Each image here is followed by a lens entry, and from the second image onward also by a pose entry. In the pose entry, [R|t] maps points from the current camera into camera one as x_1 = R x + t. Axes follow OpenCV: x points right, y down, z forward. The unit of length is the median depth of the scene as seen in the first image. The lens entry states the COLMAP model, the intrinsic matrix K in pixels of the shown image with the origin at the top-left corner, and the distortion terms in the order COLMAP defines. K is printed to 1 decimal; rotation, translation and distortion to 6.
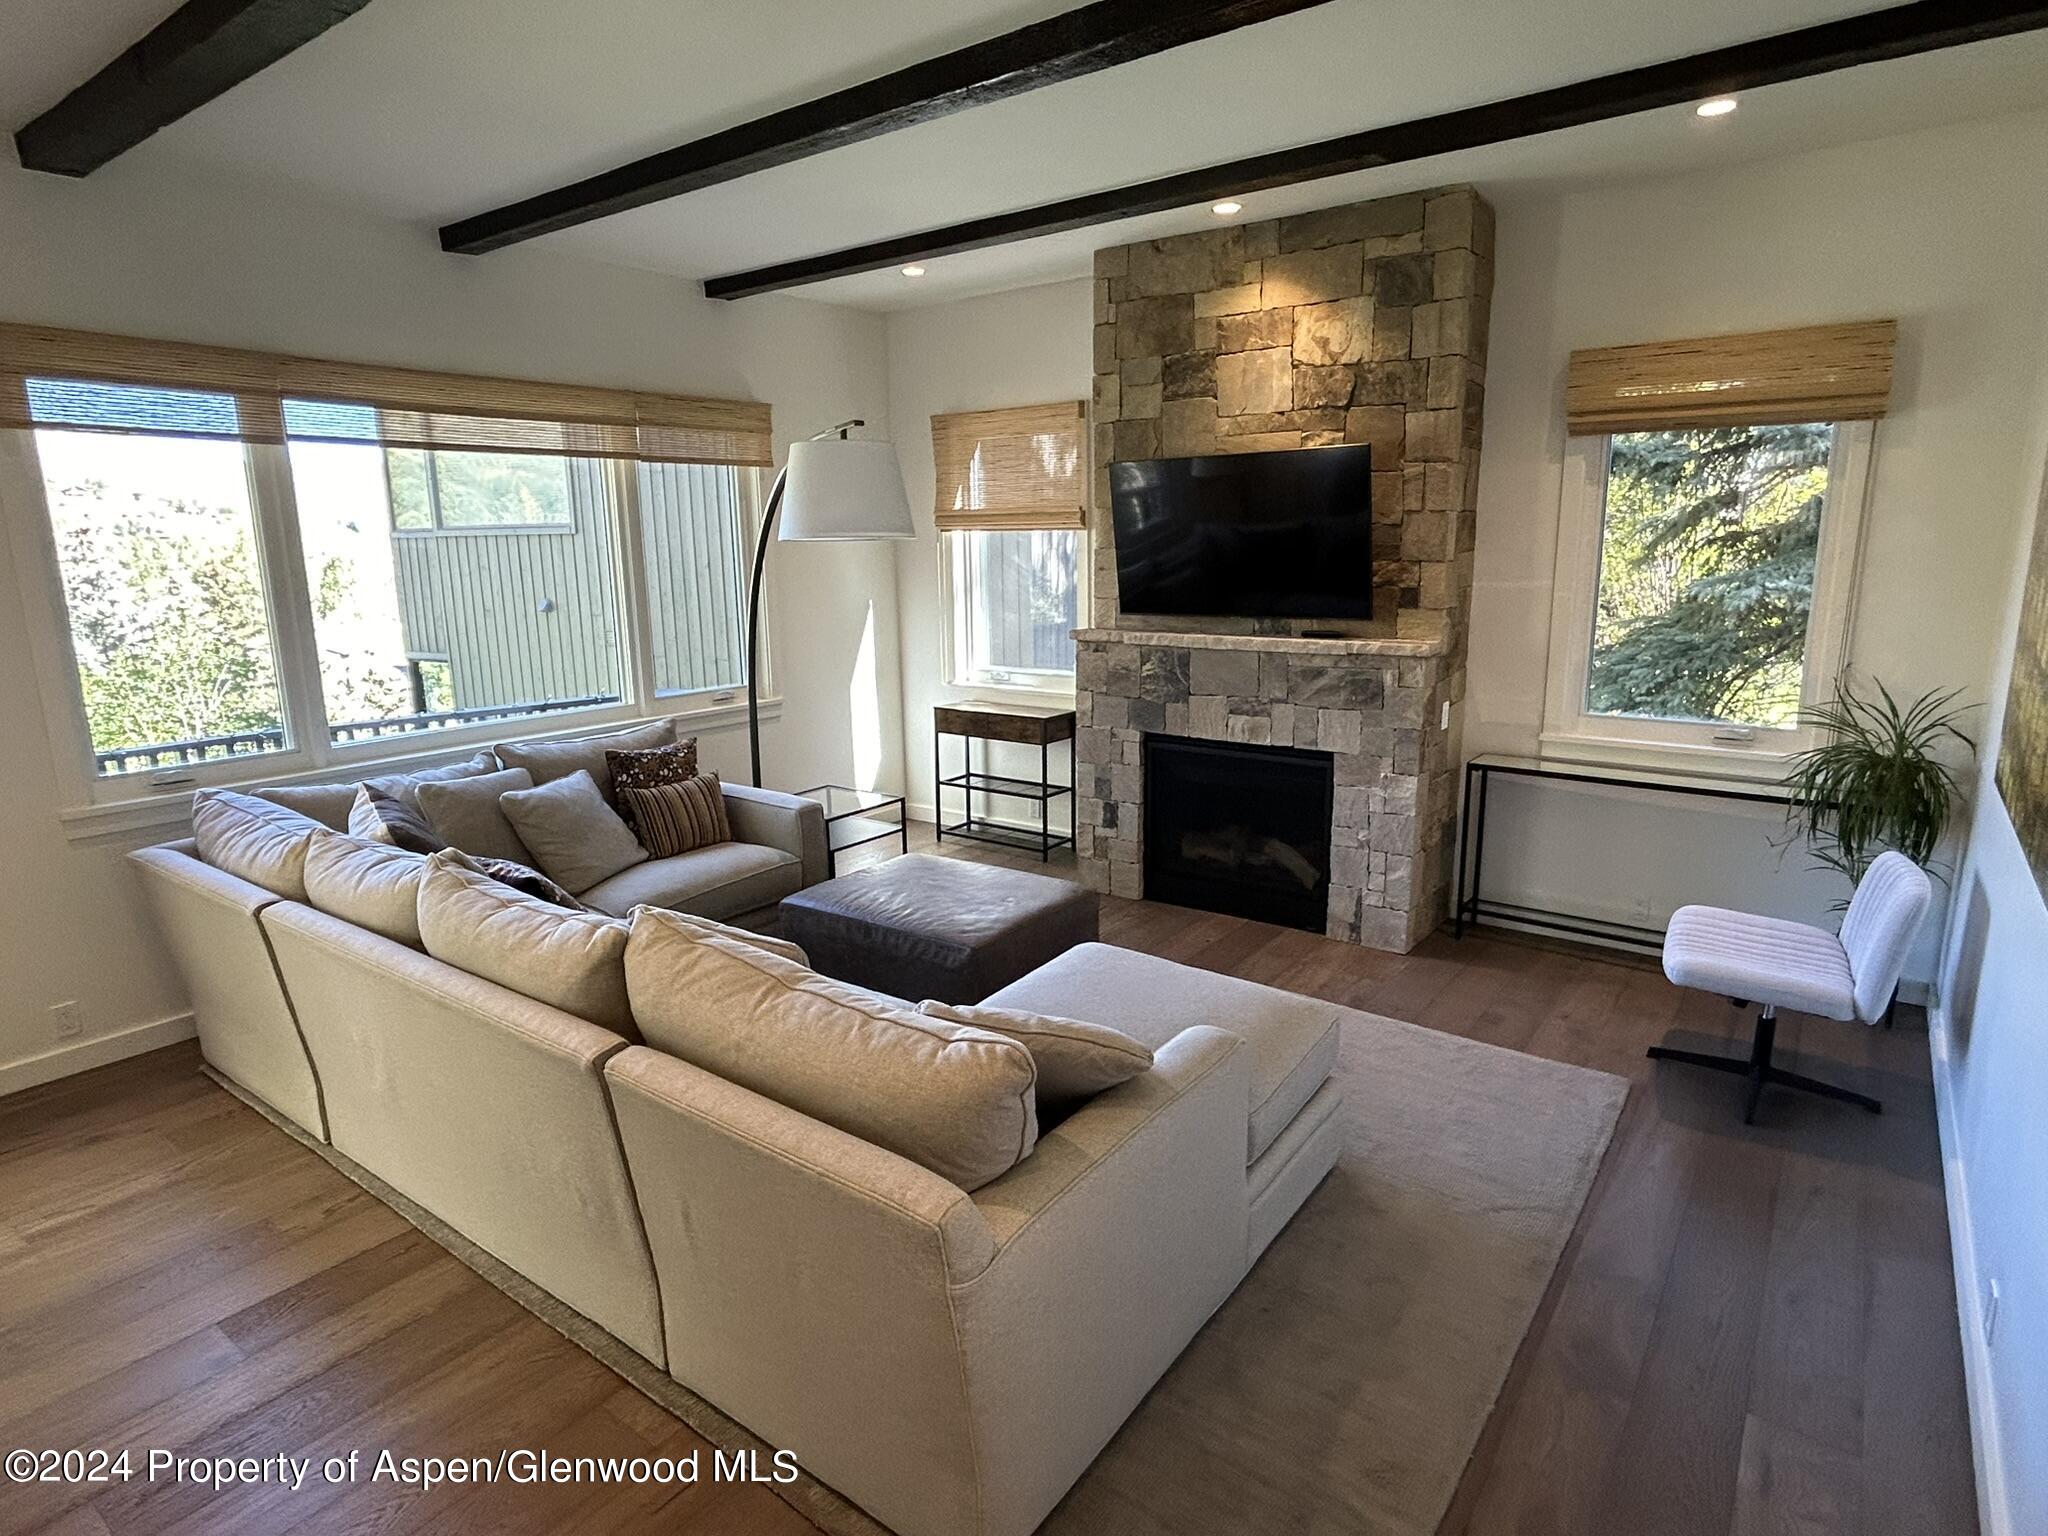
lens RADIAL K [[1103.0, 0, 1030.2], [0, 1103.0, 768.3], [0, 0, 1]] dist [-0.000624, 0.006346]
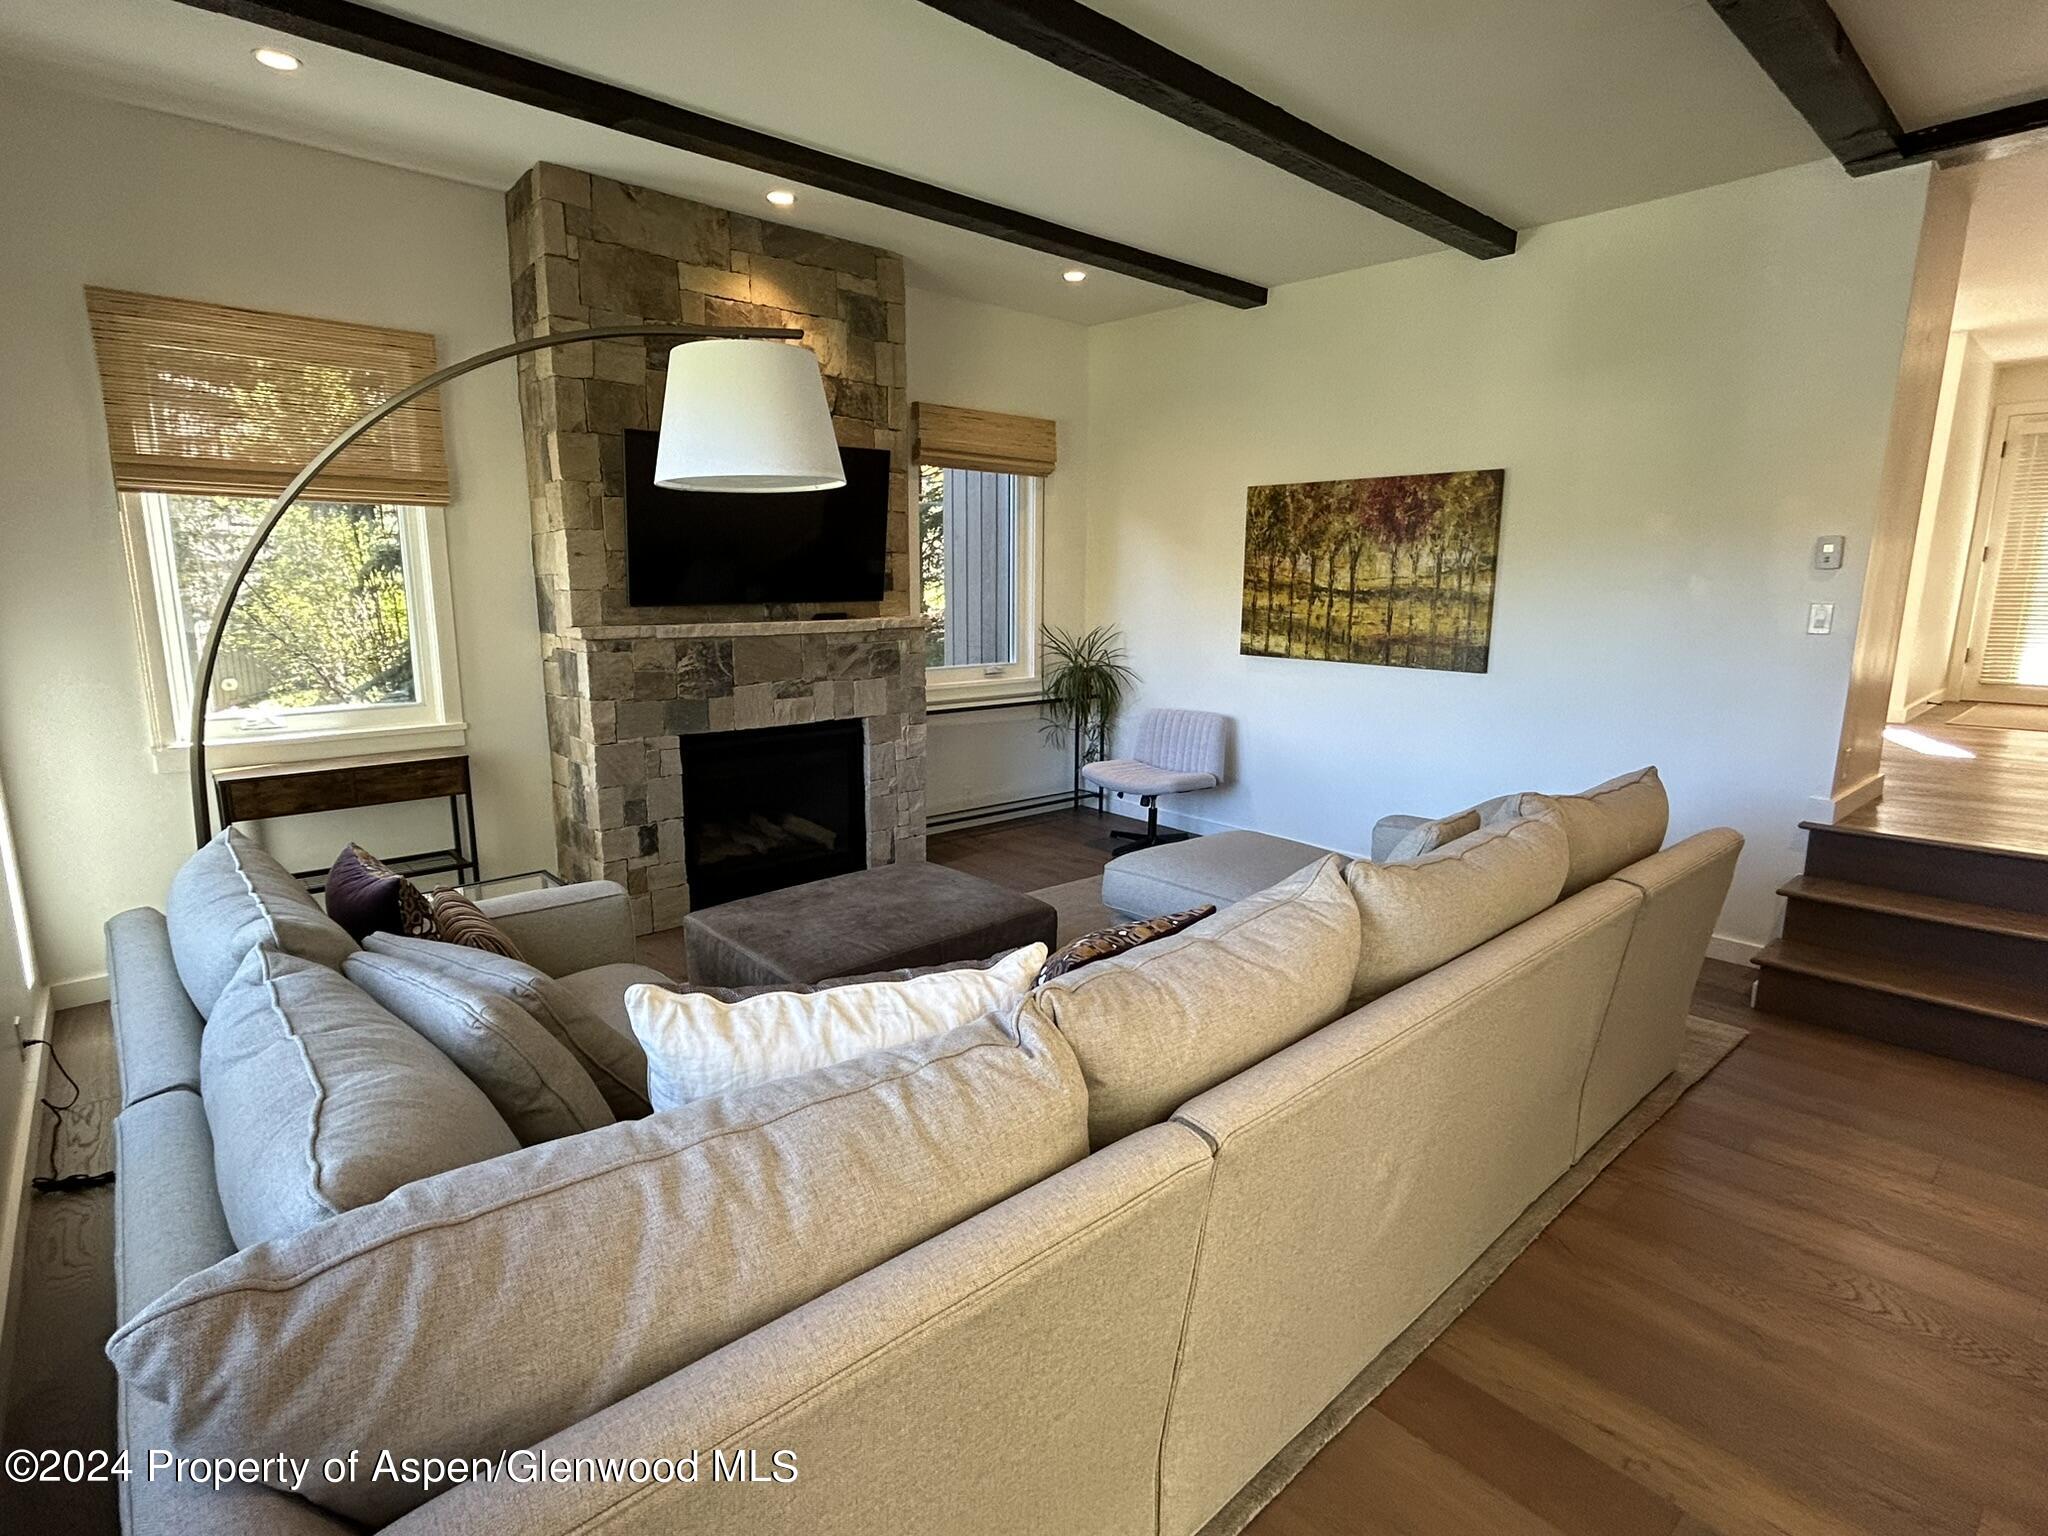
lens RADIAL K [[1037.0, 0, 1024.9], [0, 1037.0, 767.4], [0, 0, 1]] dist [0.000788, -0.000142]
pose [[0.206527, -0.166259, 0.964212, -0.715268], [0.191005, 0.973349, 0.126922, -0.066719], [-0.959616, 0.157957, 0.232779, 0.580491]]
